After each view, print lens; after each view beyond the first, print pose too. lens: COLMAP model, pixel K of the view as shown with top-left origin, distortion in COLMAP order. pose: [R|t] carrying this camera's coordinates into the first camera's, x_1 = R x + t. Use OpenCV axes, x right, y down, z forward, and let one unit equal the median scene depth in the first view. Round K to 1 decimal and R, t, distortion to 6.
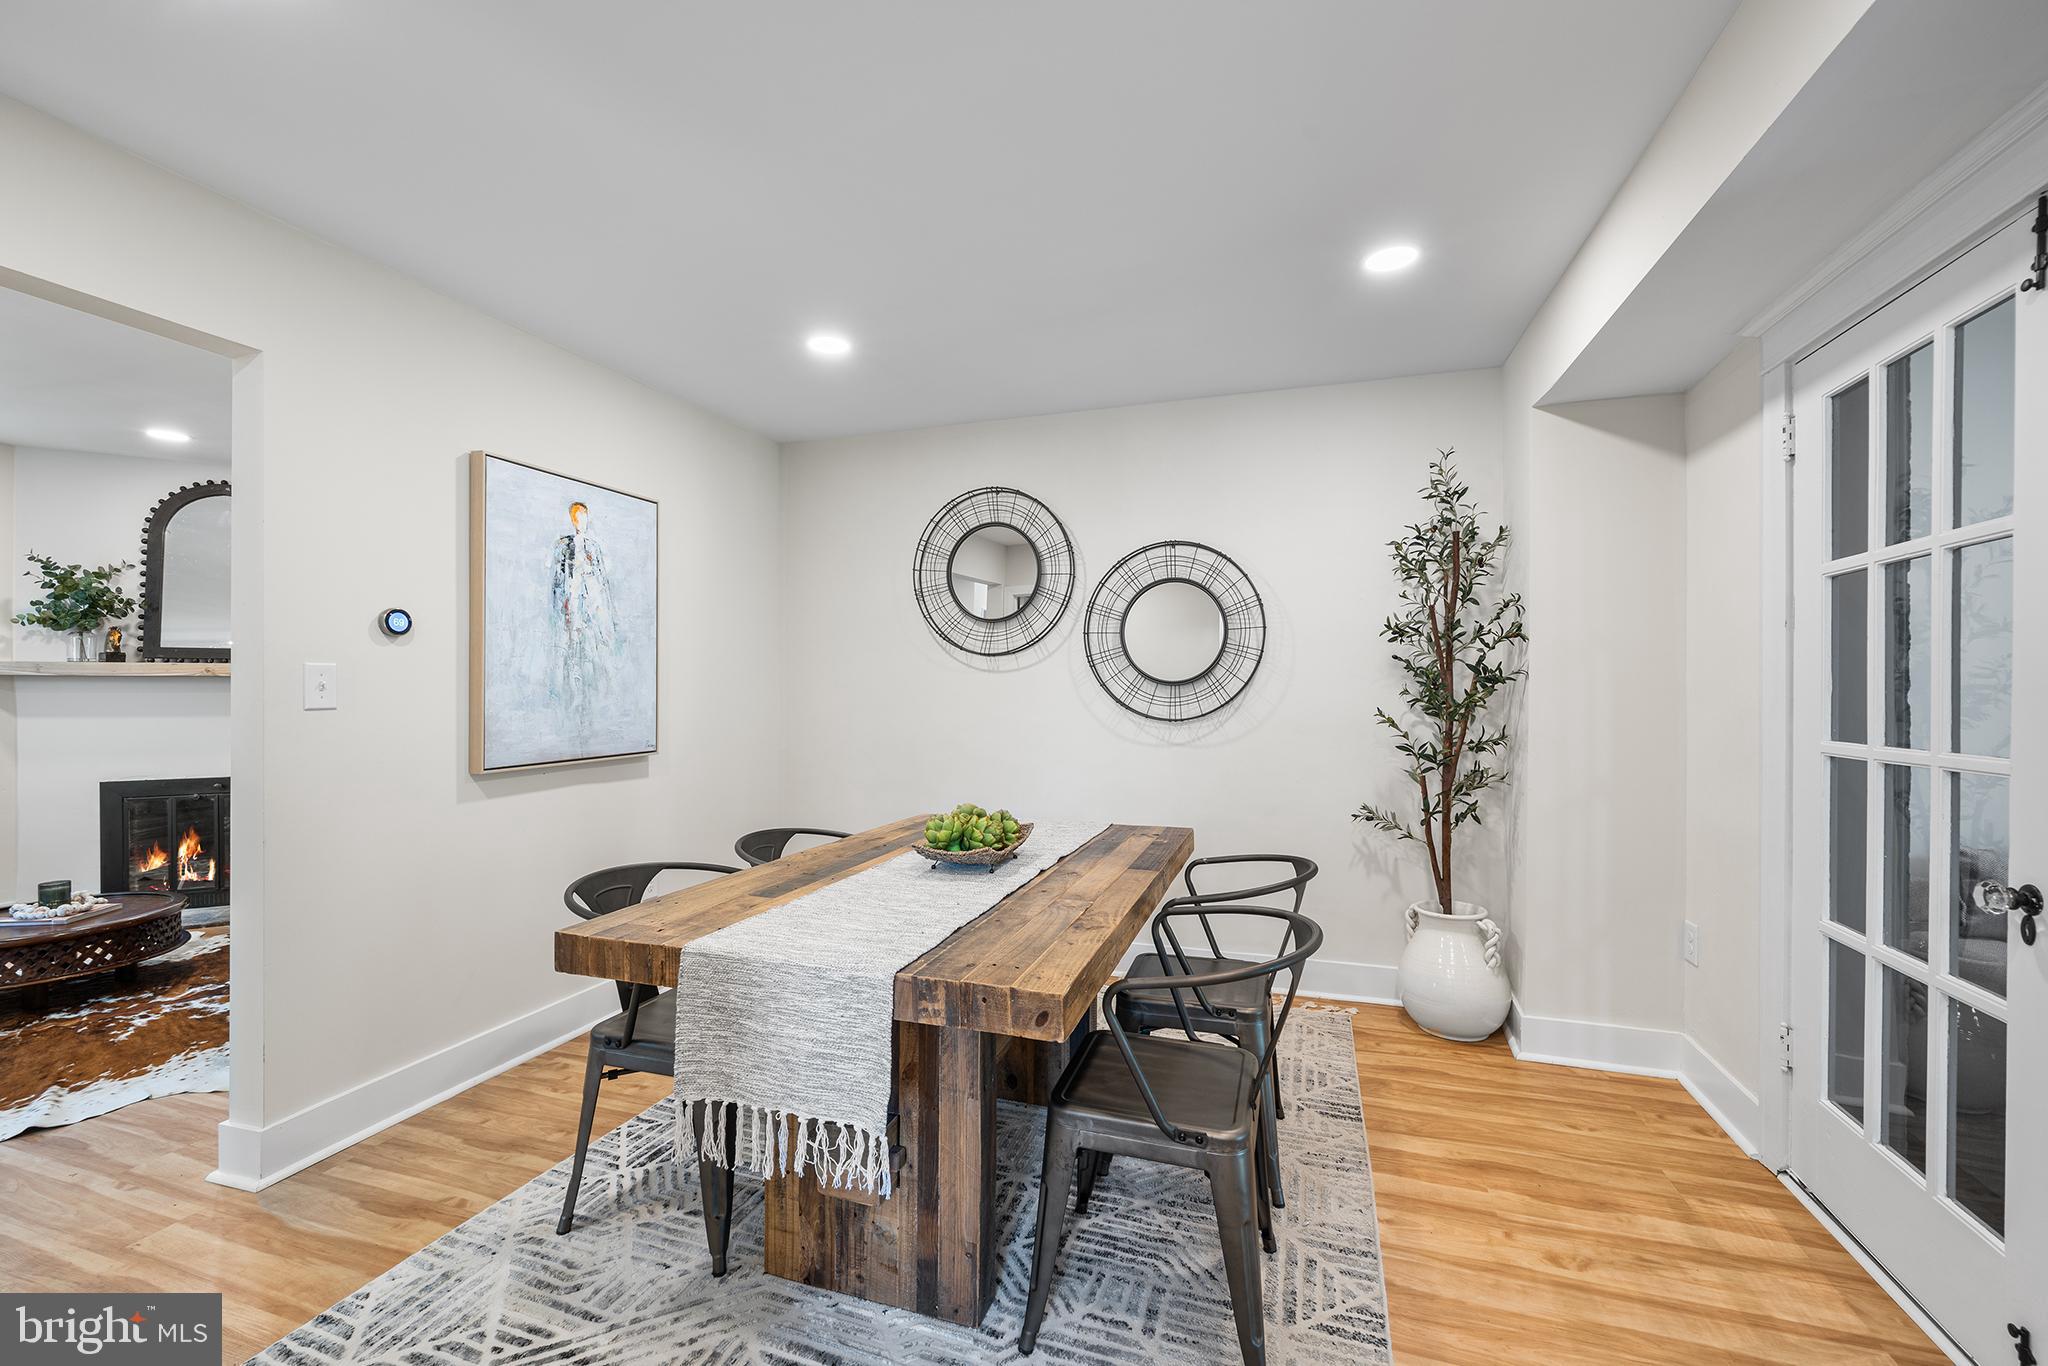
lens RADIAL K [[820.8, 0, 1023.5], [0, 820.8, 699.0], [0, 0, 1]] dist [-0.001282, -0.000571]
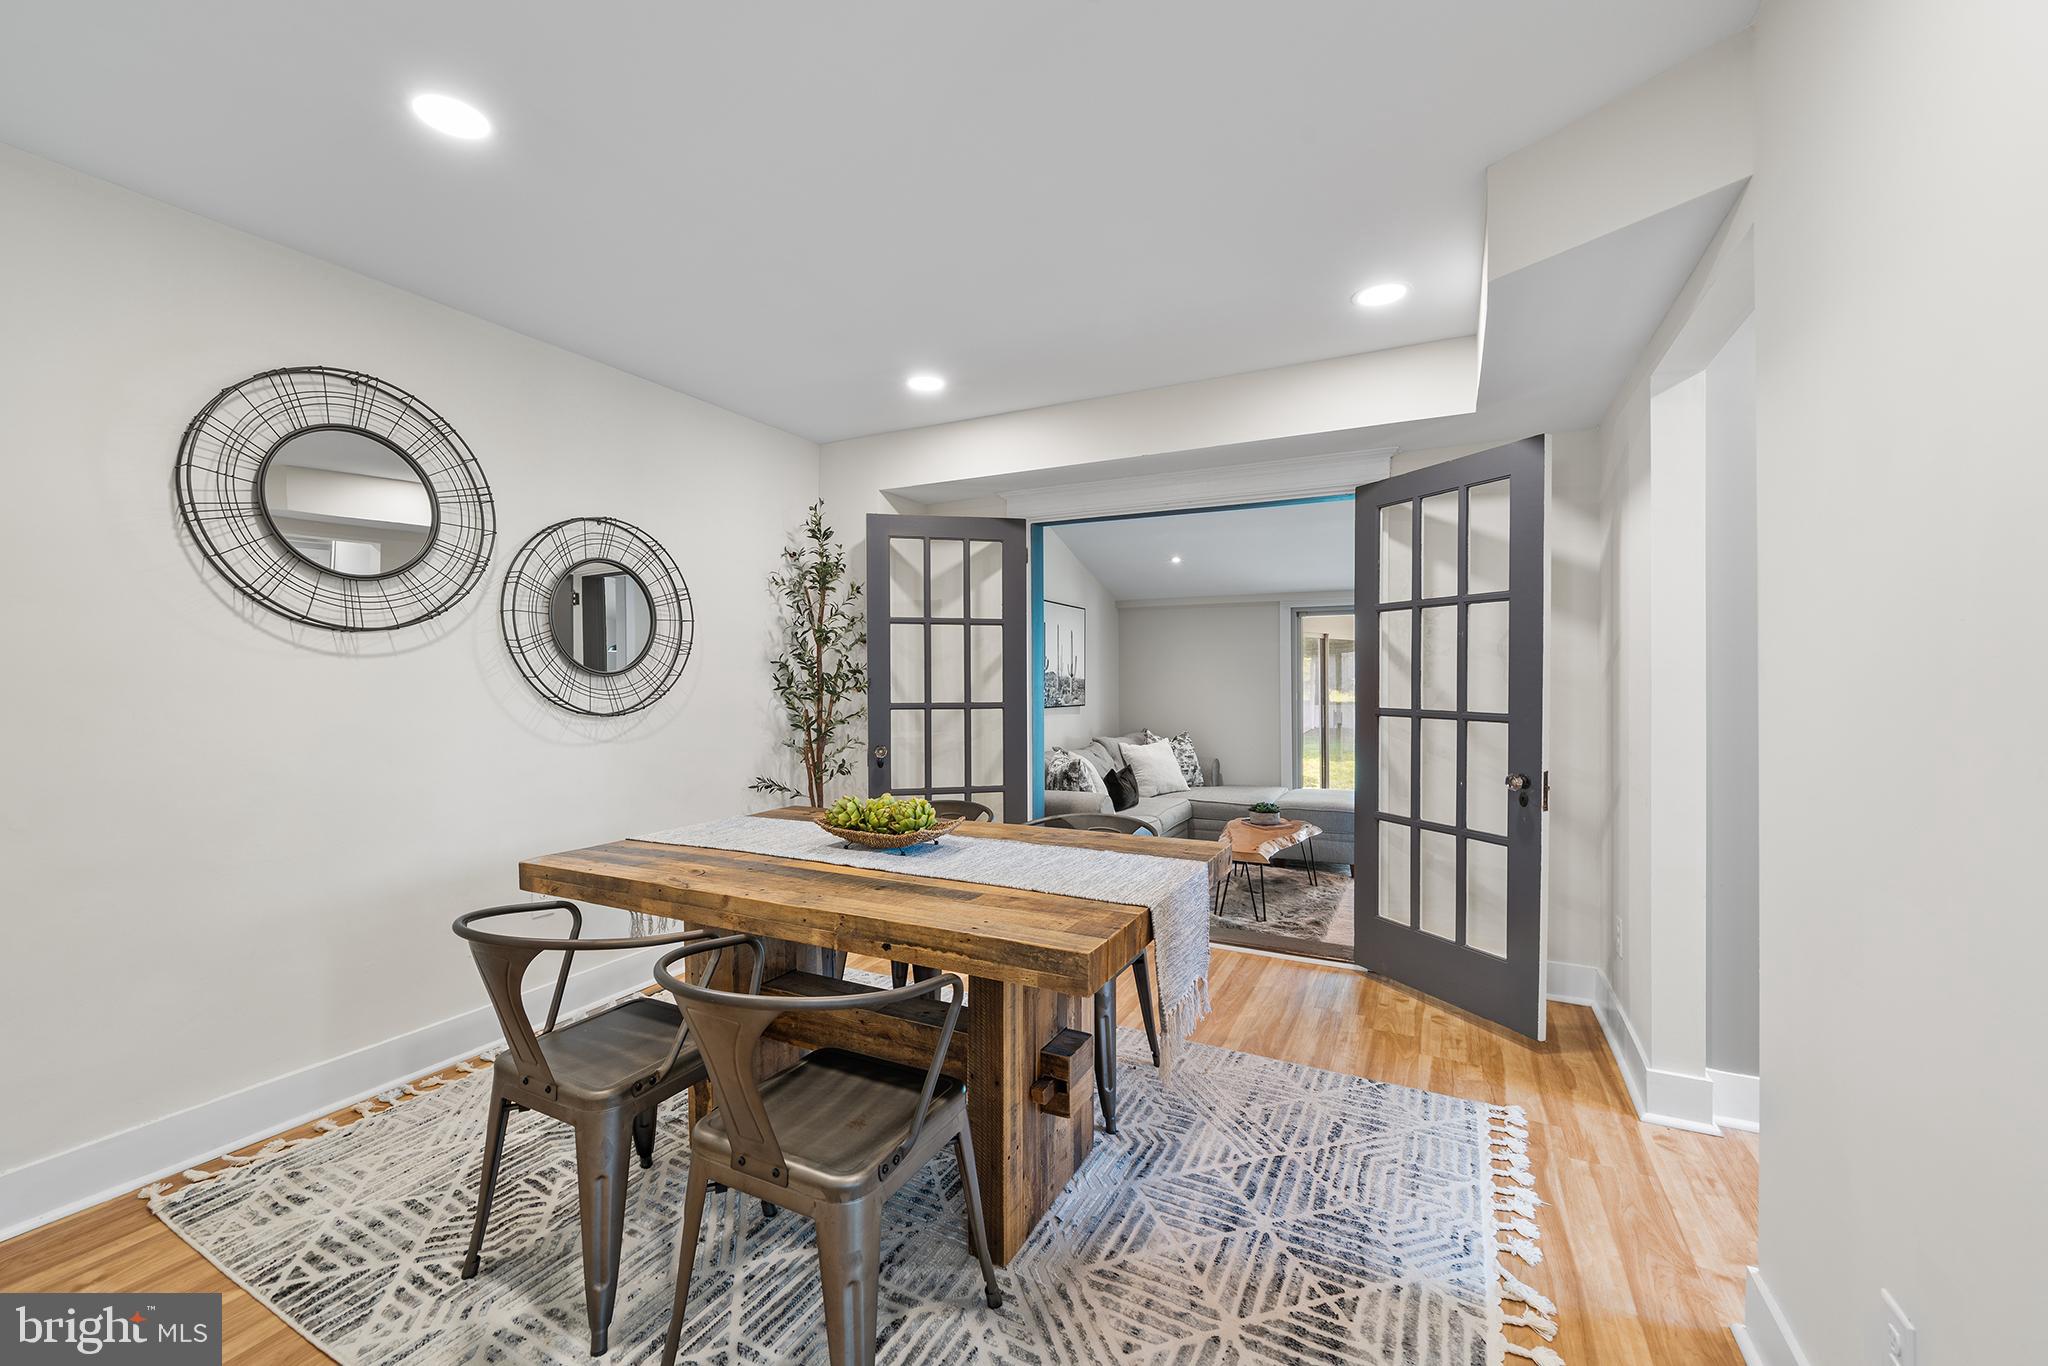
lens RADIAL K [[820.8, 0, 1021.7], [0, 820.8, 678.5], [0, 0, 1]] dist [-0.001282, -0.000571]
pose [[0.162270, -0.001344, 0.986745, -0.625207], [0.013307, 0.999911, -0.000827, -0.007324], [-0.986657, 0.013264, 0.162273, 0.391836]]
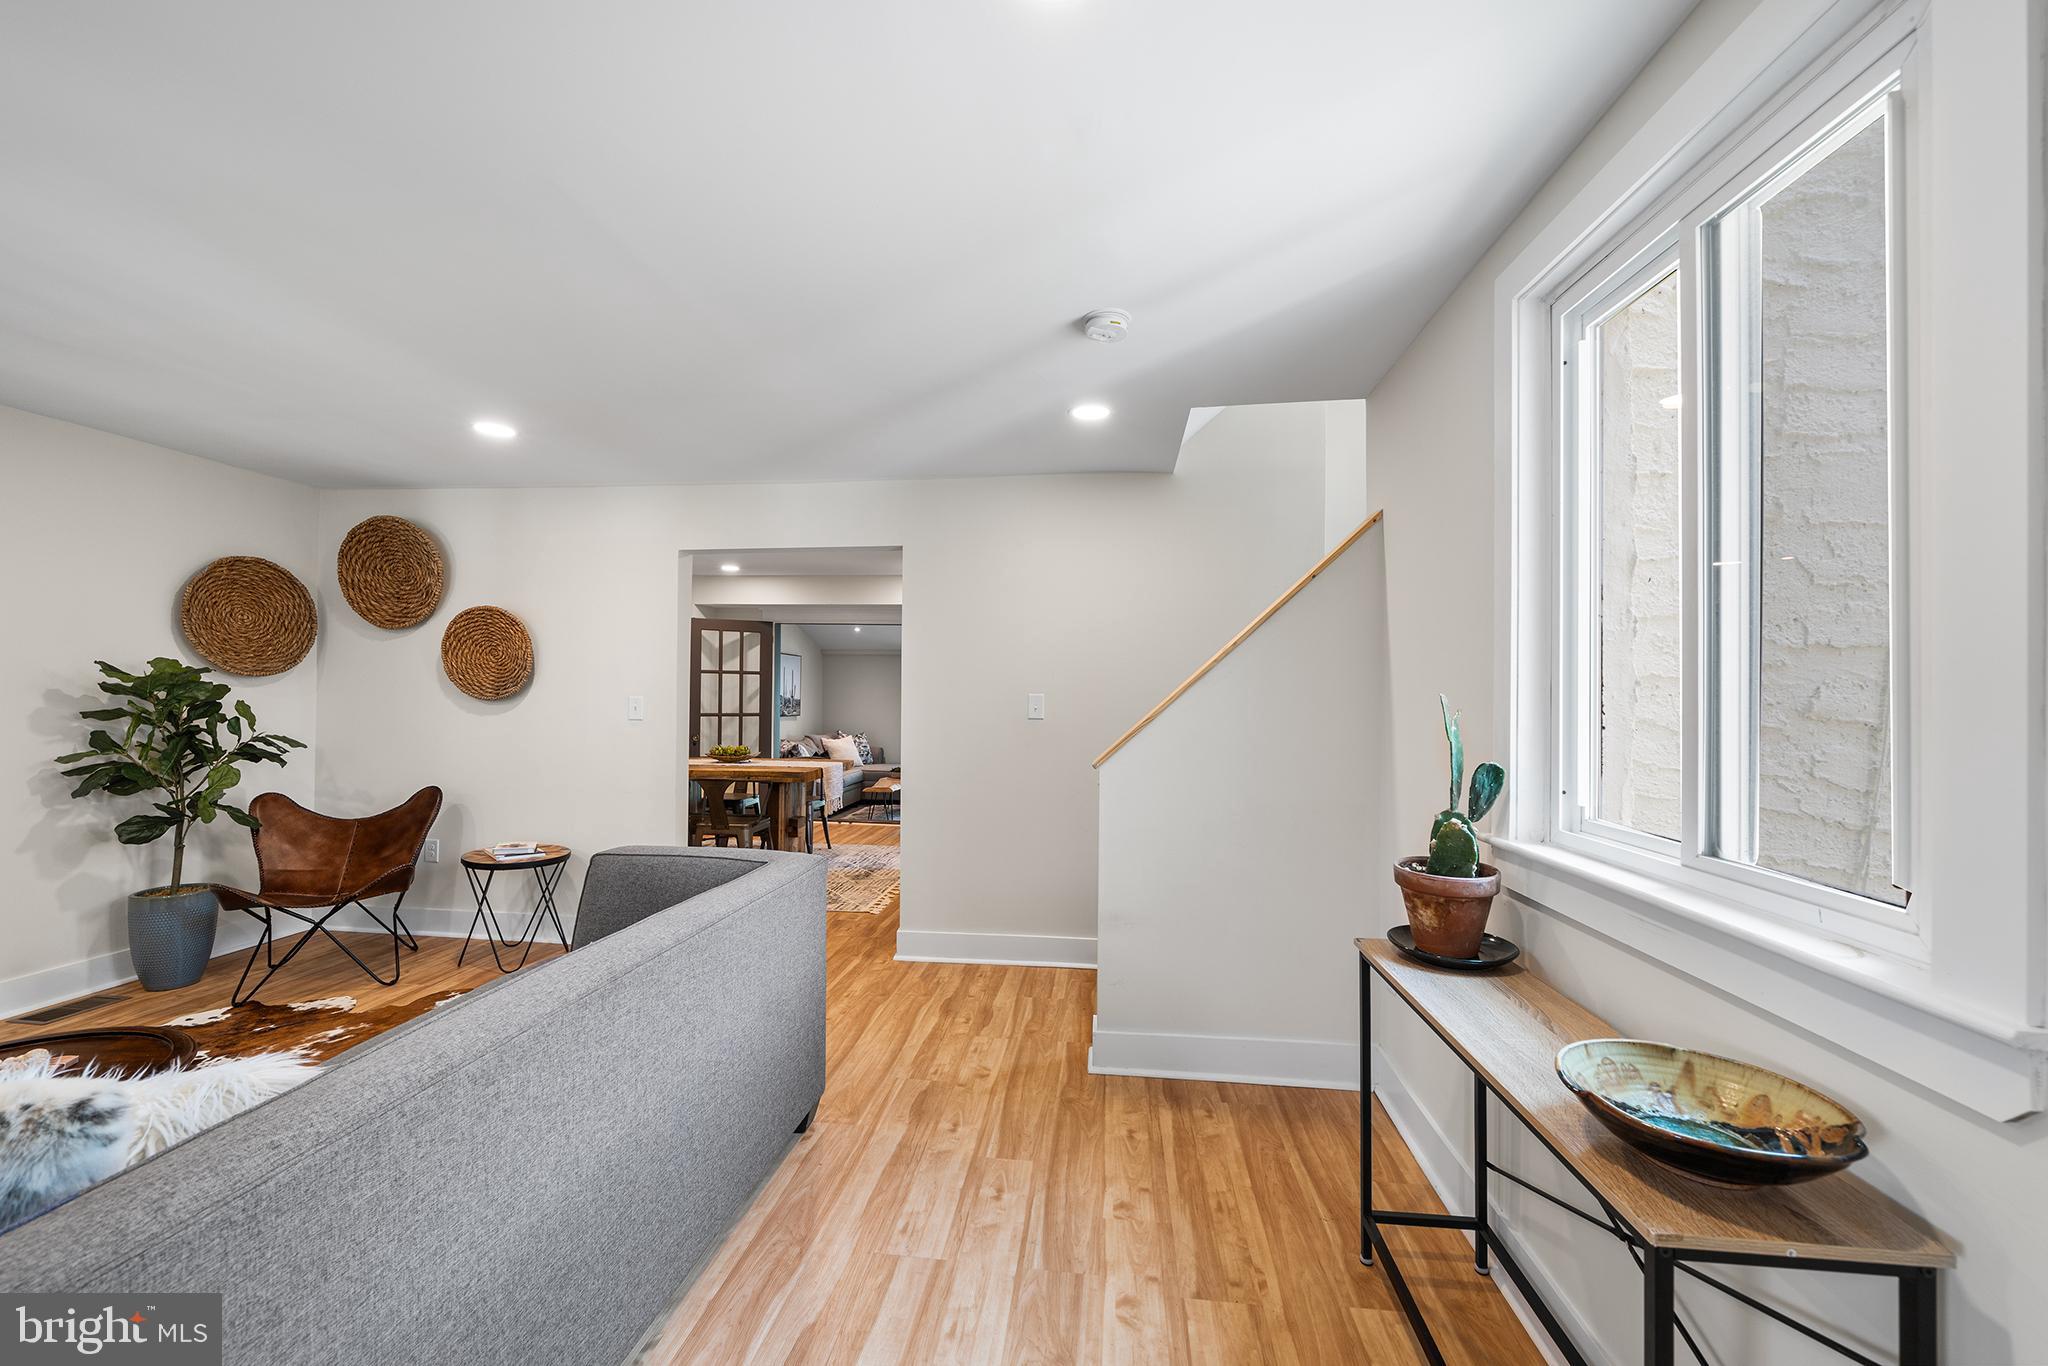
lens RADIAL K [[753.5, 0, 1022.3], [0, 753.5, 681.3], [0, 0, 1]] dist [0.001085, -0.000727]
pose [[-0.203285, 0.015784, 0.978992, -1.656764], [0.003323, 0.999875, -0.015431, -0.027178], [-0.979114, 0.000116, -0.203312, 0.316943]]
